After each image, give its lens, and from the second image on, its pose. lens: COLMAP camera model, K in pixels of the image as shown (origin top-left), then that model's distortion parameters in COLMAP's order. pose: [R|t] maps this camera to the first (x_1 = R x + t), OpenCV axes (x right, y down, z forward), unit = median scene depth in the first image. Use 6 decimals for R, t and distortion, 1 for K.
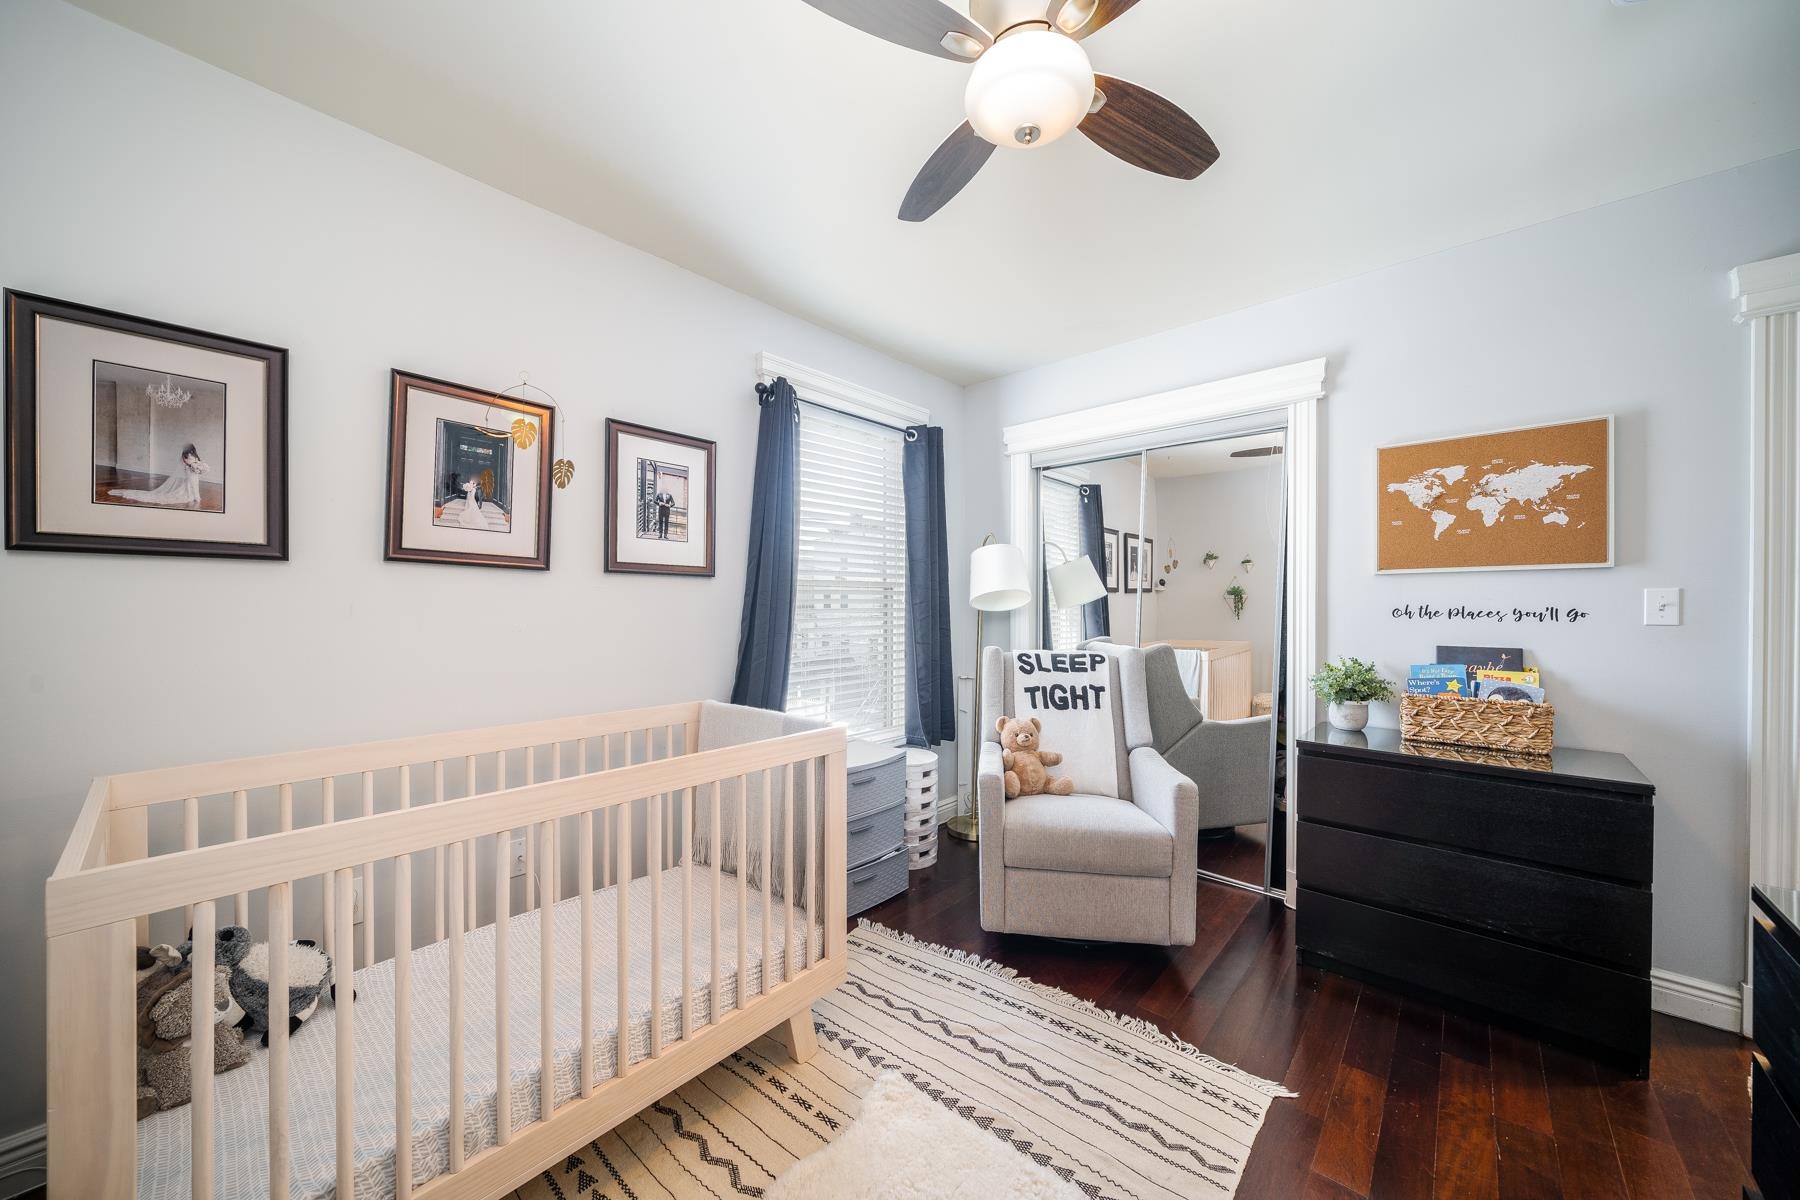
lens RADIAL K [[622.6, 0, 907.1], [0, 622.6, 609.2], [0, 0, 1]] dist [-0.002116, -0.000538]
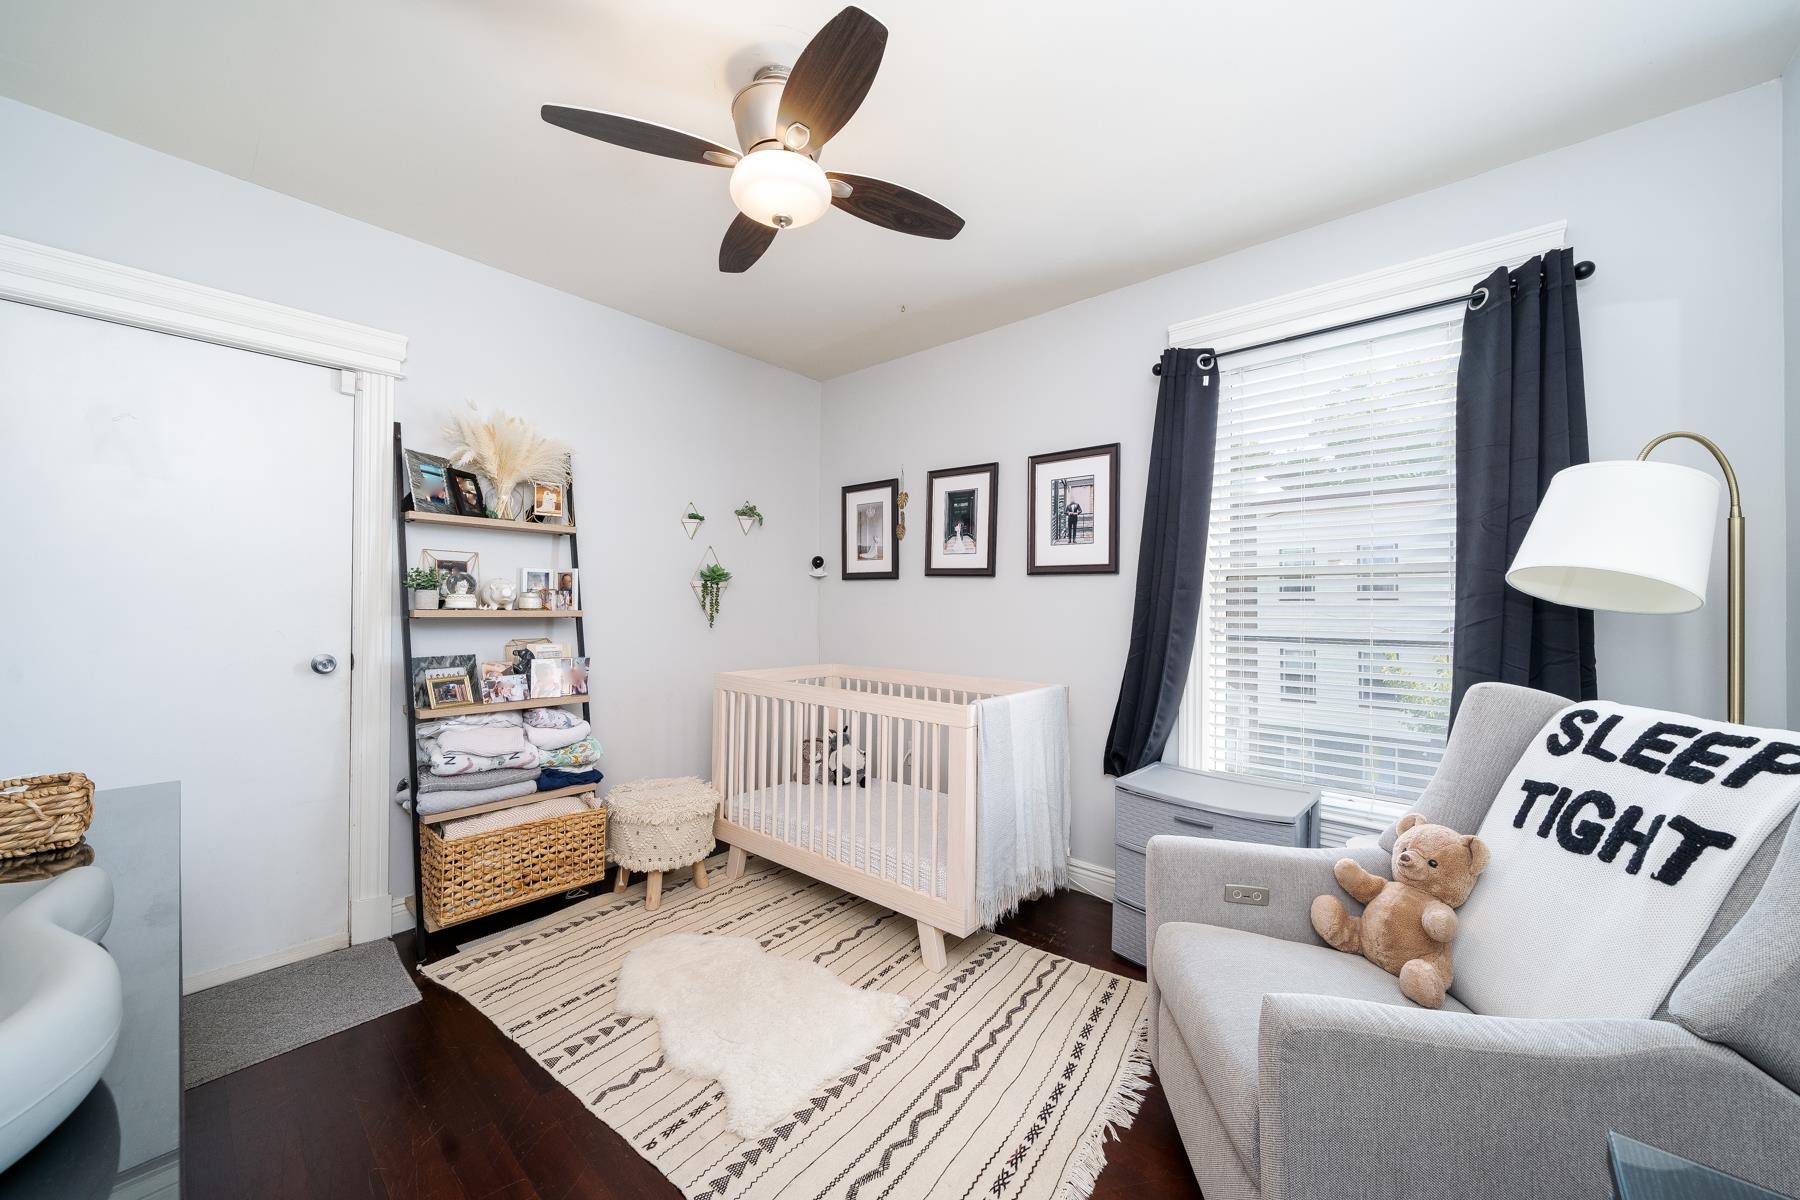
lens RADIAL K [[657.8, 0, 907.0], [0, 657.8, 601.4], [0, 0, 1]] dist [-0.001555, -0.000379]
pose [[0.020220, -0.002945, -0.999791, 0.845129], [-0.011073, 0.999934, -0.003169, 0.002619], [0.999734, 0.011134, 0.020186, 0.684682]]
